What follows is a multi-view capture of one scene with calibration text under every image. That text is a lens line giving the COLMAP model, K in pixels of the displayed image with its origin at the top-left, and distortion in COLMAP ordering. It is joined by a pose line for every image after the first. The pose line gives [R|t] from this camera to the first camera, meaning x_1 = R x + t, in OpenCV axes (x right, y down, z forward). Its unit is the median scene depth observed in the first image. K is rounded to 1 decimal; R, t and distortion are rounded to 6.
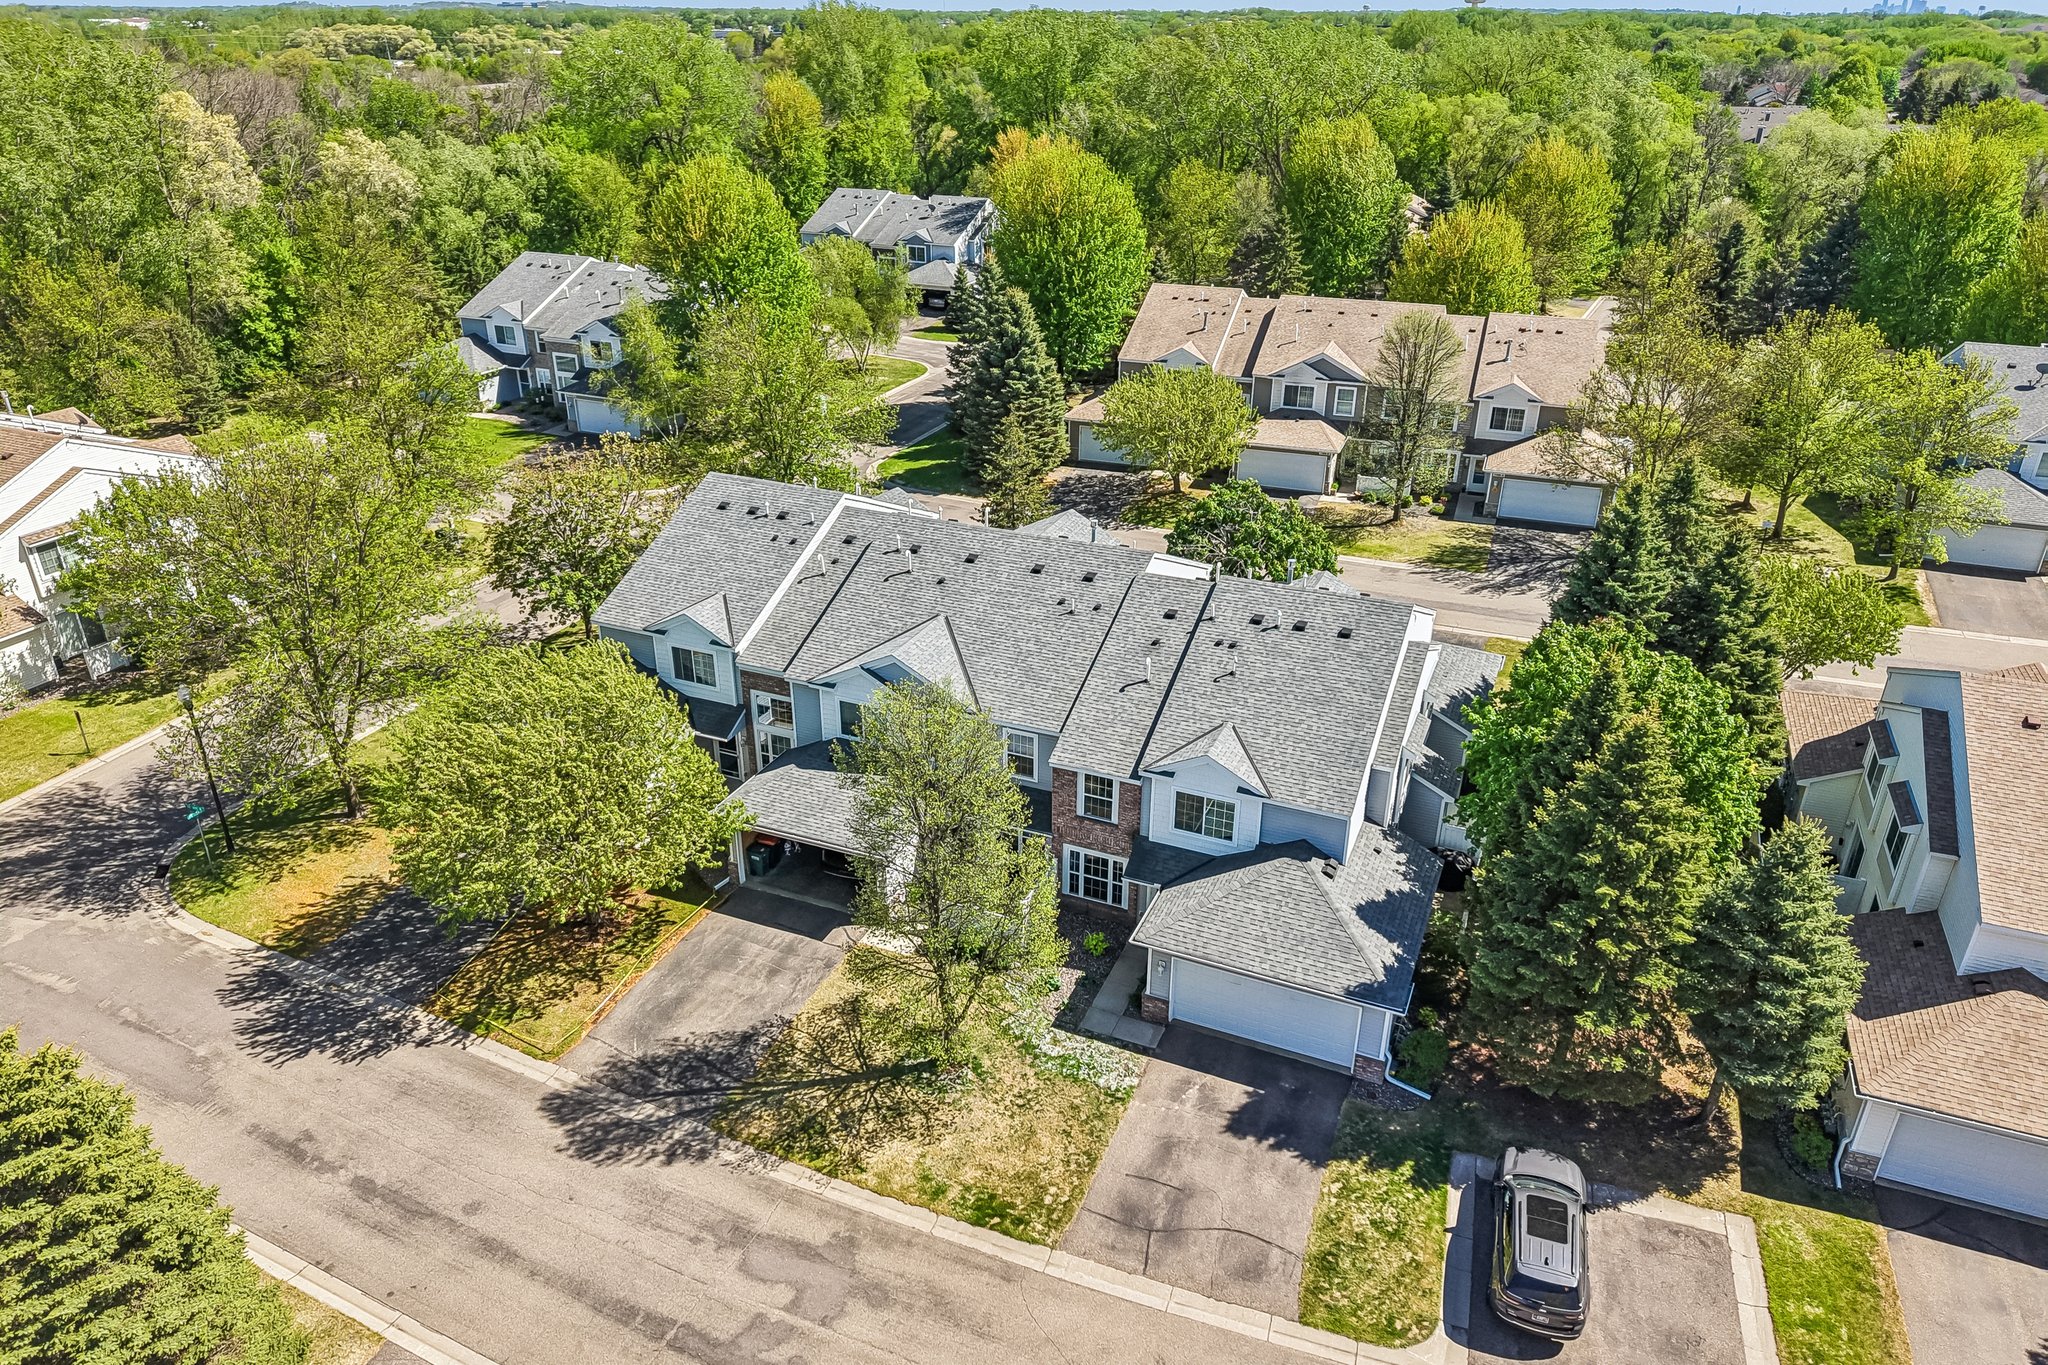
lens RADIAL K [[1352.3, 0, 1024.0], [0, 1352.3, 682.5], [0, 0, 1]] dist [0.033070, -0.024665]
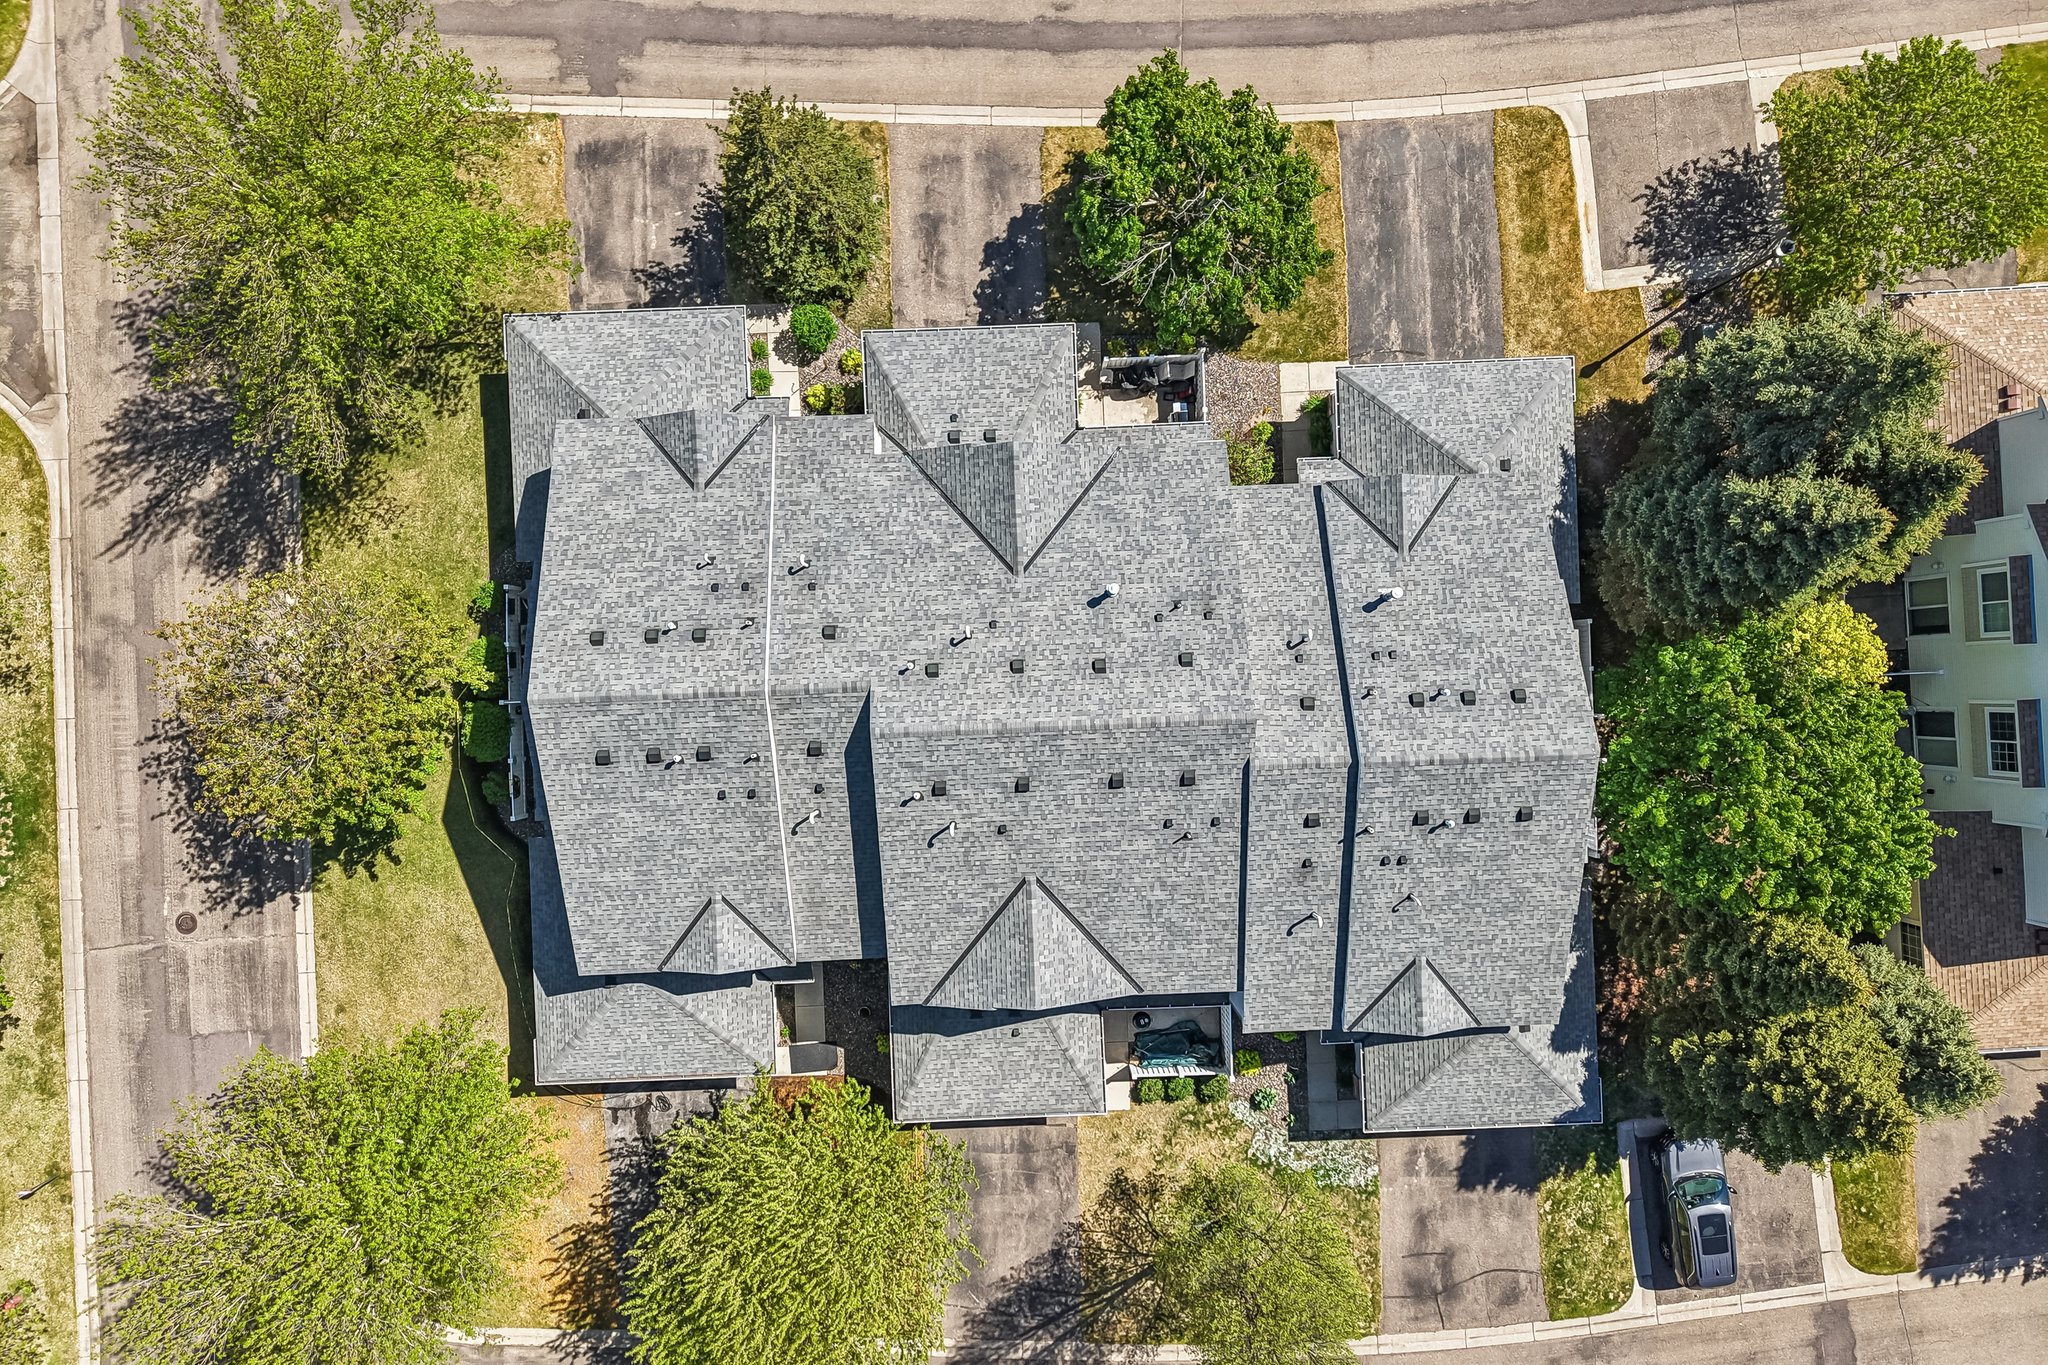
lens RADIAL K [[1352.3, 0, 1024.0], [0, 1352.3, 682.5], [0, 0, 1]] dist [0.033070, -0.024665]
pose [[0.902201, -0.431235, 0.008374, -0.026643], [0.182681, 0.399637, 0.898286, -1.078176], [-0.390719, -0.808905, 0.439331, 0.963263]]
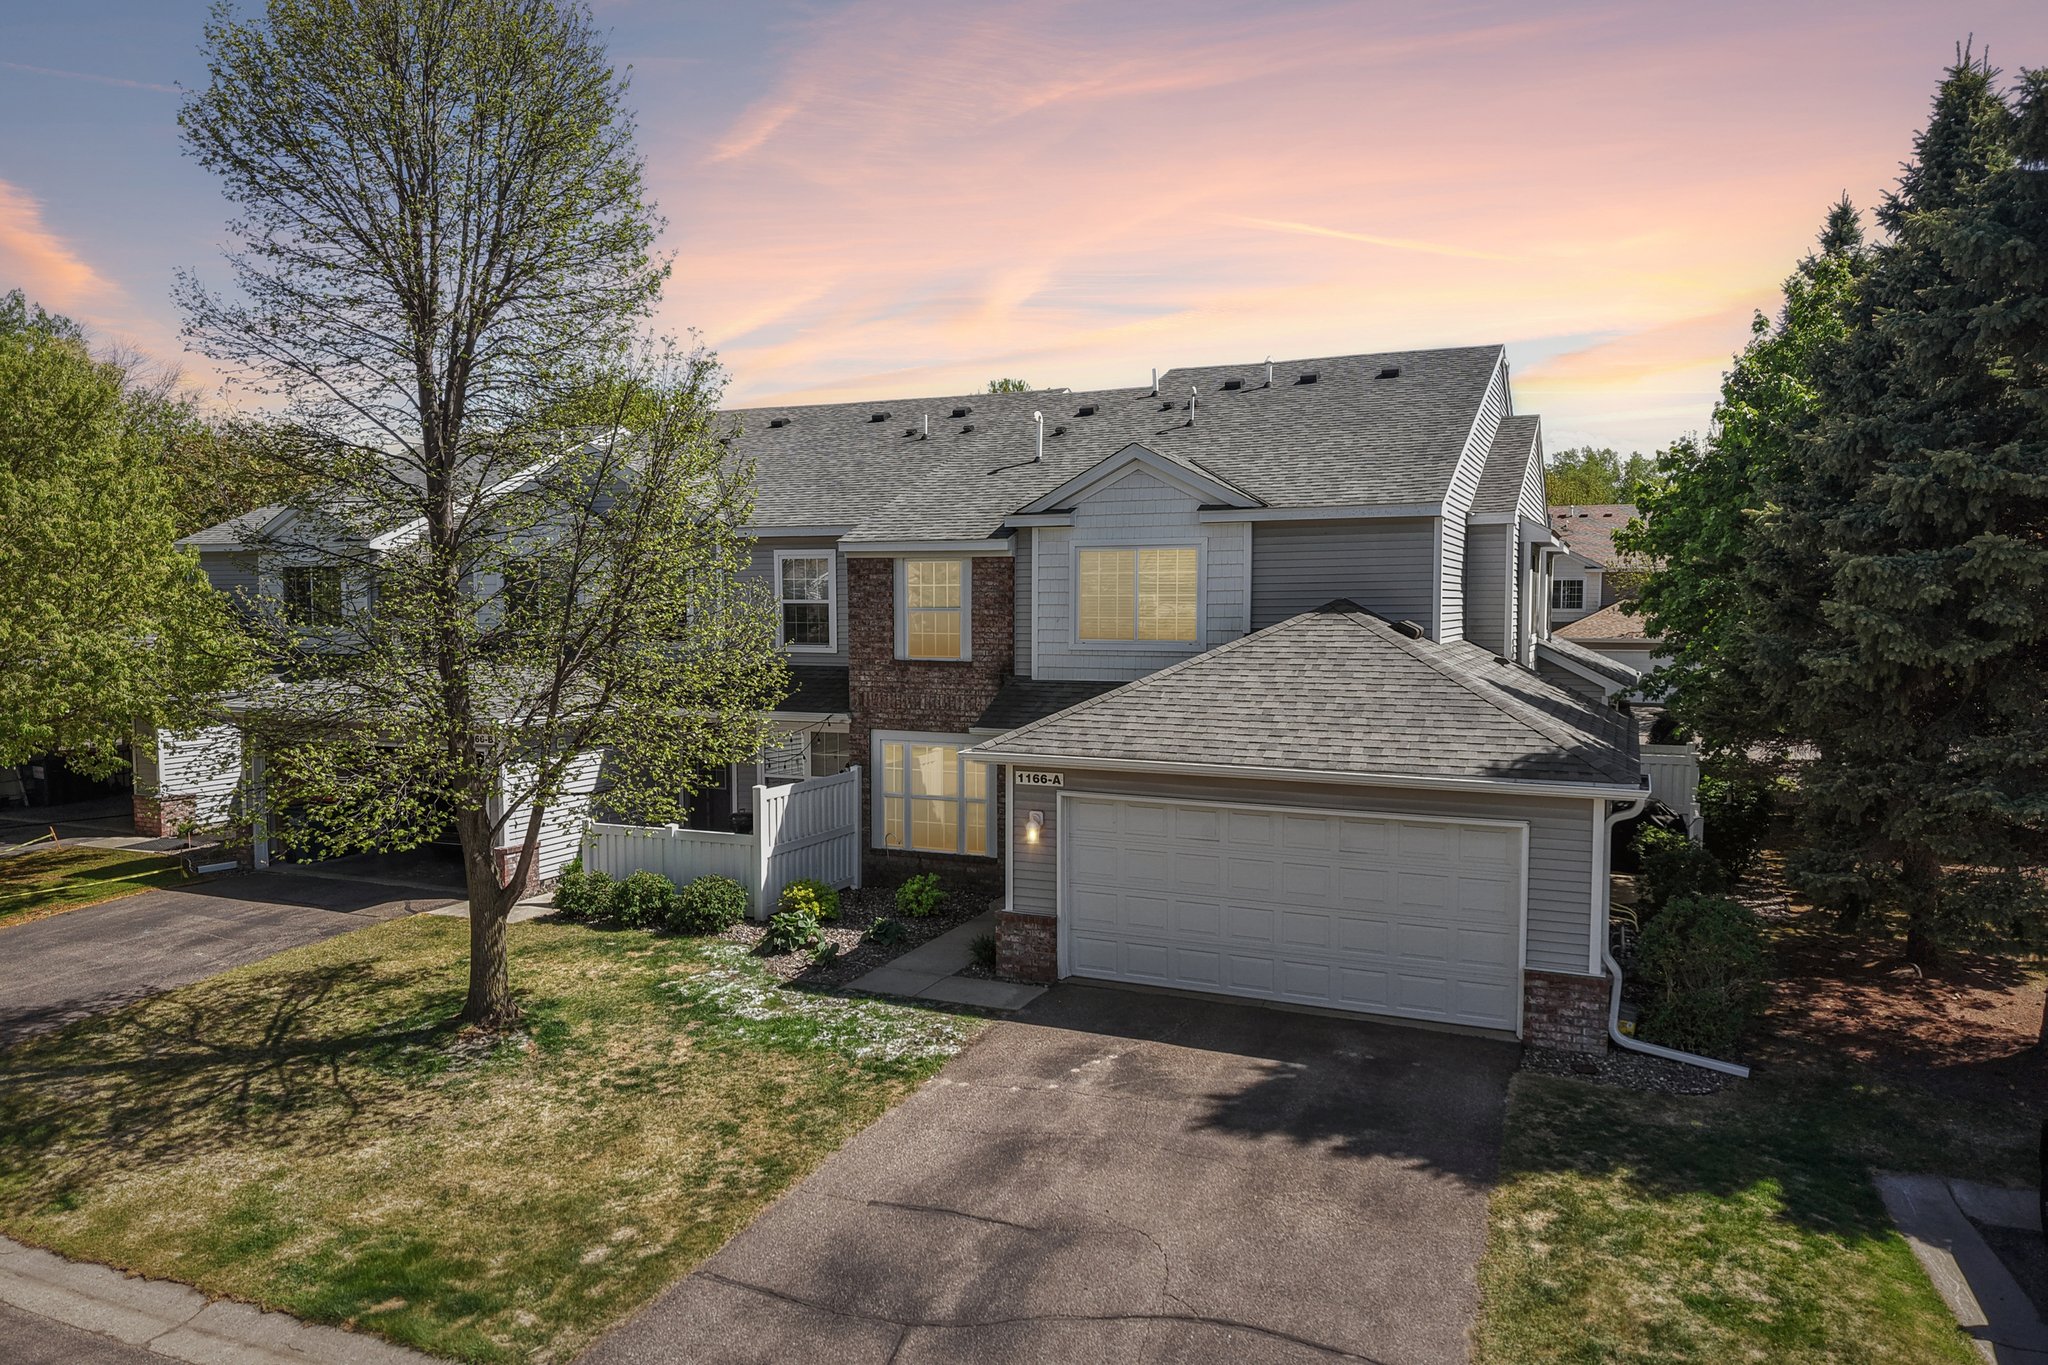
lens RADIAL K [[1366.5, 0, 1024.0], [0, 1366.5, 682.5], [0, 0, 1]] dist [-0.000284, 0.009743]
pose [[0.999939, -0.001582, -0.010905, 0.109044], [-0.002726, 0.923341, -0.383971, 0.353893], [0.010677, 0.383977, 0.923281, 0.624466]]
